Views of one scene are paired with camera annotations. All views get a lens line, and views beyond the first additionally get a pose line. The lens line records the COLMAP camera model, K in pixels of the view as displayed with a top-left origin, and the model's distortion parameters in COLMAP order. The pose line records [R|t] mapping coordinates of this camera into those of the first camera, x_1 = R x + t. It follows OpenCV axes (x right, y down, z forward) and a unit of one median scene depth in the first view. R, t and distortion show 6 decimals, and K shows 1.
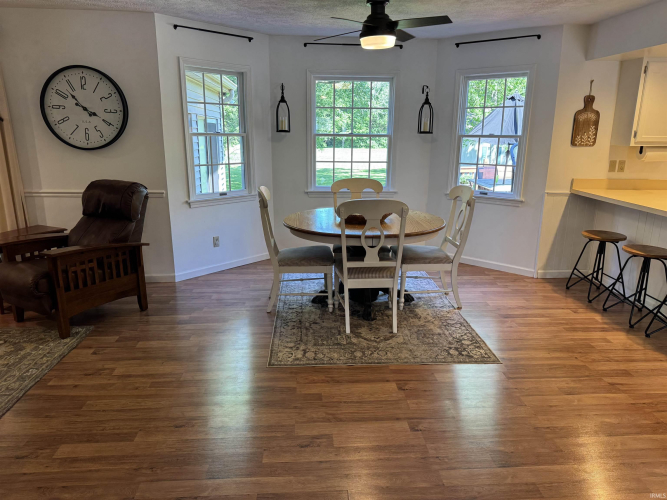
lens RADIAL K [[465.0, 0, 336.2], [0, 465.0, 252.4], [0, 0, 1]] dist [0.028114, -0.029523]
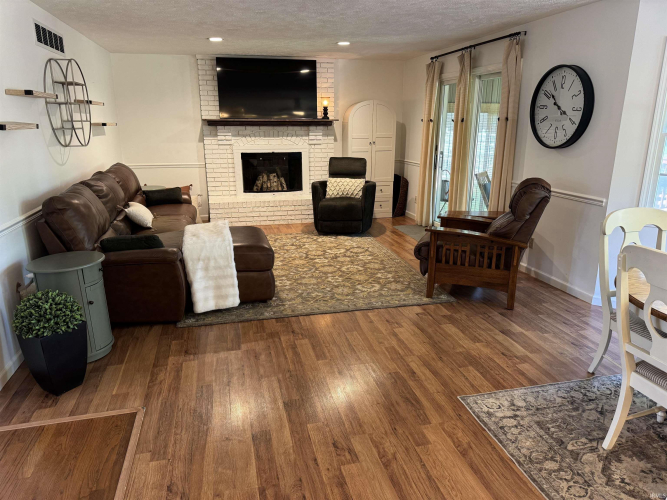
lens RADIAL K [[465.0, 0, 332.8], [0, 465.0, 255.1], [0, 0, 1]] dist [0.028114, -0.029523]
pose [[0.162771, 0.261605, -0.951351, 0.436139], [-0.247461, 0.944215, 0.217304, -0.107141], [0.955128, 0.200051, 0.218427, 0.382929]]
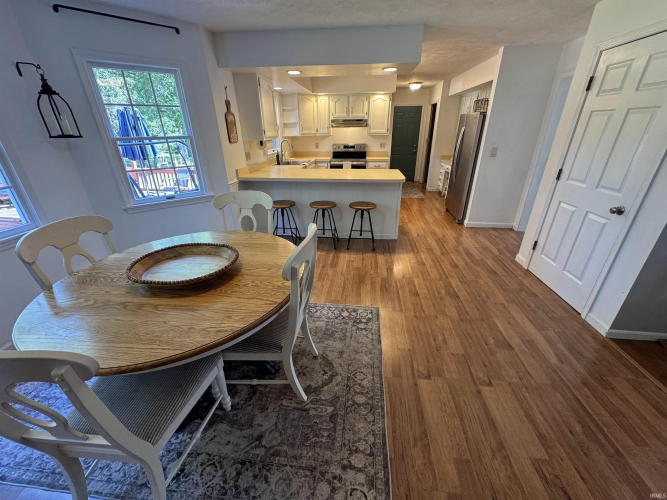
lens RADIAL K [[265.9, 0, 335.5], [0, 265.9, 249.7], [0, 0, 1]] dist [0.001497, -0.000886]
pose [[0.174820, -0.419407, 0.890806, -0.228940], [0.262062, 0.891924, 0.368504, -0.183775], [-0.949085, 0.169025, 0.265837, 0.671966]]
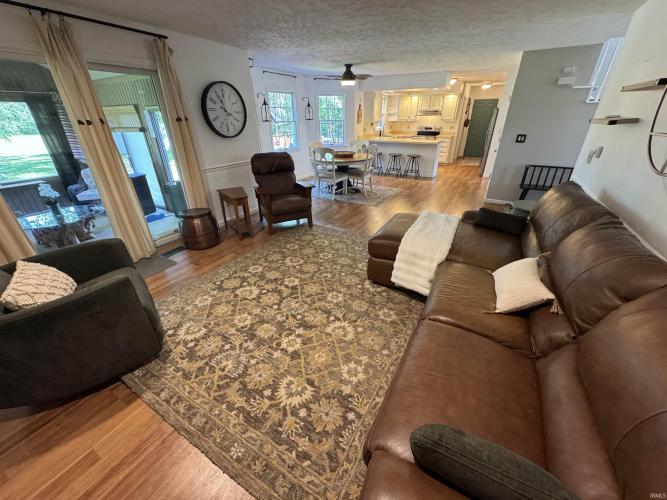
lens RADIAL K [[265.9, 0, 333.7], [0, 265.9, 248.2], [0, 0, 1]] dist [0.001497, -0.000886]
pose [[0.563993, -0.382901, 0.731641, -1.205012], [0.225800, 0.923743, 0.309377, -0.068372], [-0.794309, -0.009281, 0.607443, 0.141205]]
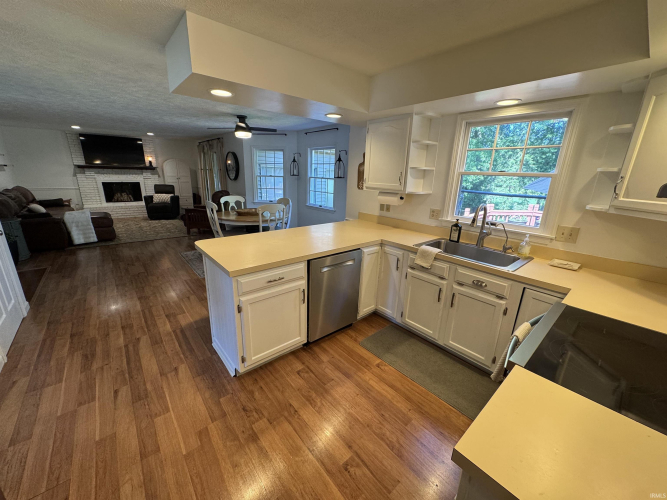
lens RADIAL K [[265.9, 0, 332.3], [0, 265.9, 246.7], [0, 0, 1]] dist [0.001497, -0.000886]
pose [[0.586731, 0.224924, -0.777917, 1.269244], [-0.227121, 0.967801, 0.108524, -0.144332], [0.777279, 0.113007, 0.618924, 0.521354]]
